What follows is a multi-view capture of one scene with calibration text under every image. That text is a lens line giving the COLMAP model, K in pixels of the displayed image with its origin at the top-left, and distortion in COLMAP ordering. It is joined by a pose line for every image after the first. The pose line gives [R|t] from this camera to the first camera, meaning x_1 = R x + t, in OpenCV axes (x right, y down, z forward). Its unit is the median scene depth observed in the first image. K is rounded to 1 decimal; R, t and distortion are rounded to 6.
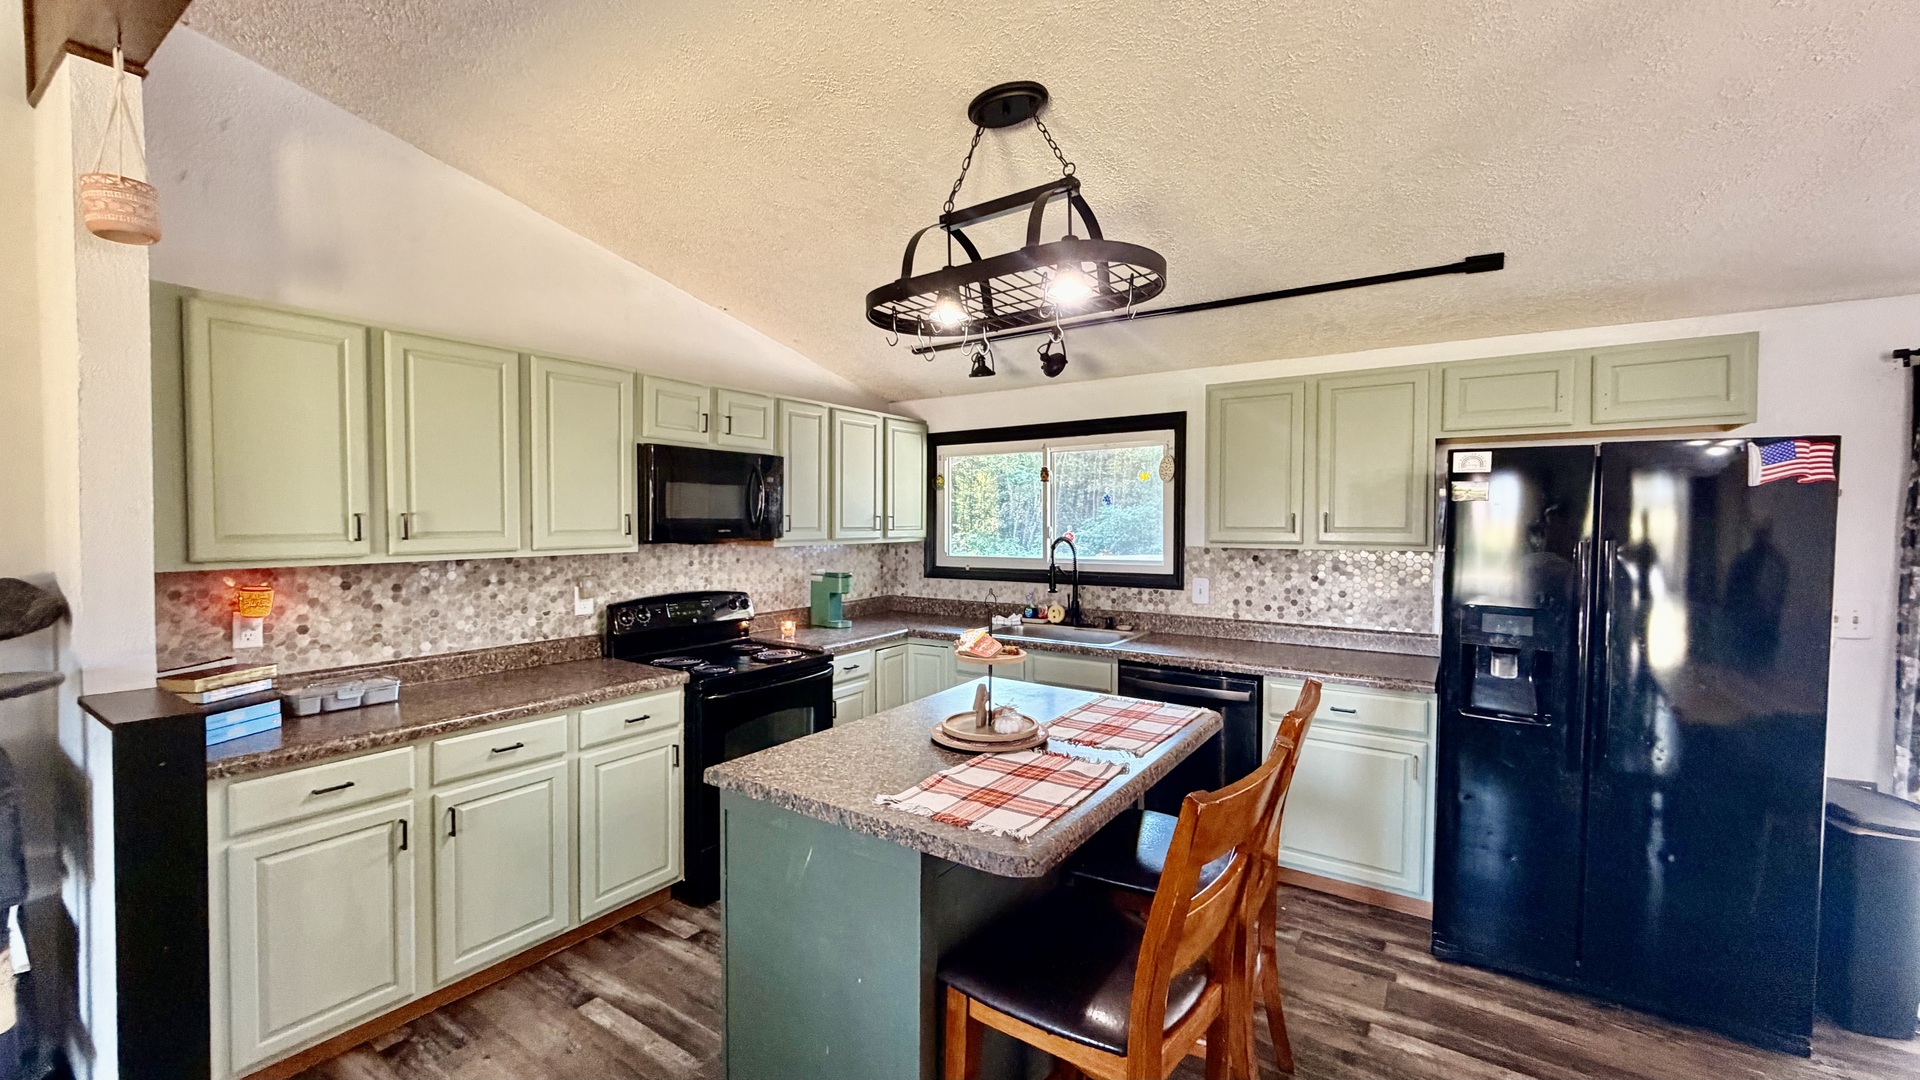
lens RADIAL K [[743.8, 0, 948.4], [0, 743.8, 537.6], [0, 0, 1]] dist [-0.012163, 0.000150]
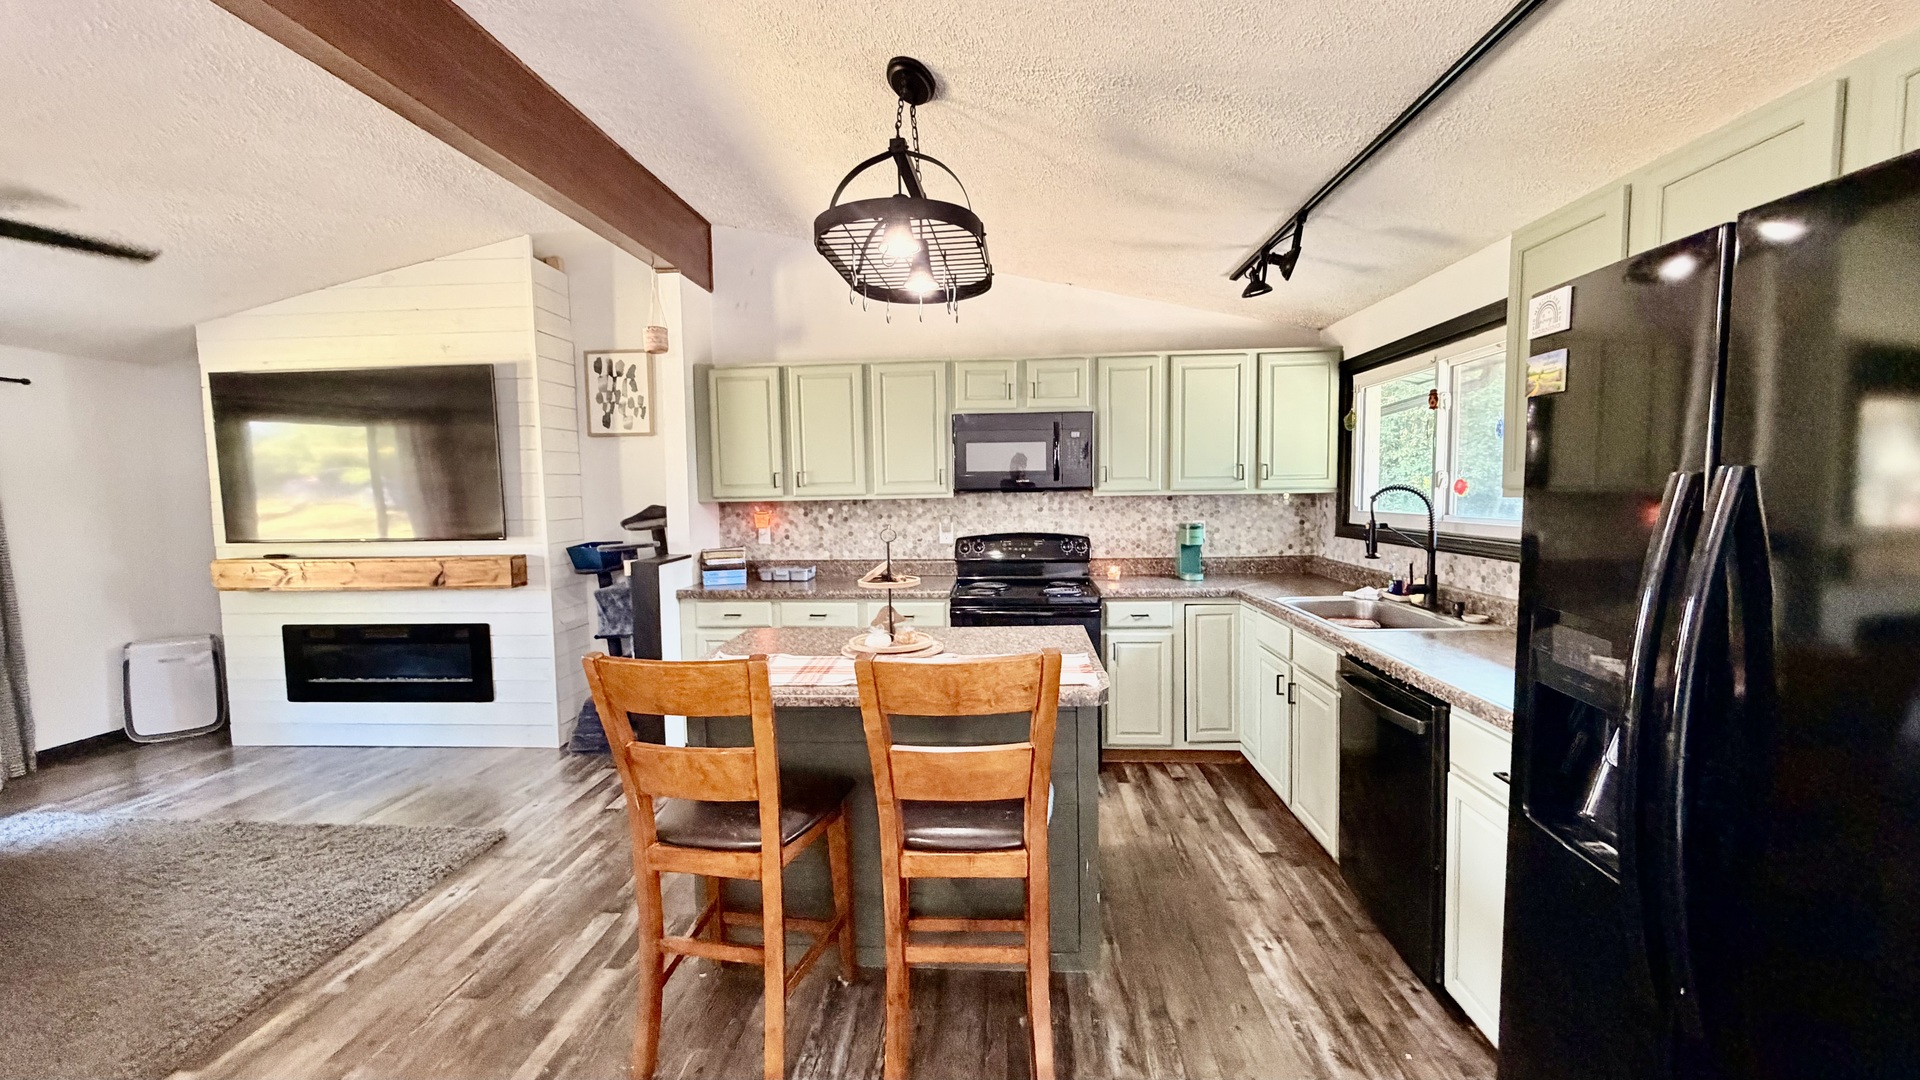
lens RADIAL K [[743.8, 0, 952.0], [0, 743.8, 533.3], [0, 0, 1]] dist [-0.012163, 0.000150]
pose [[0.511263, 0.046247, -0.858179, 0.630764], [-0.004462, 0.998680, 0.051160, 0.013397], [0.859413, -0.022327, 0.510795, 0.281157]]
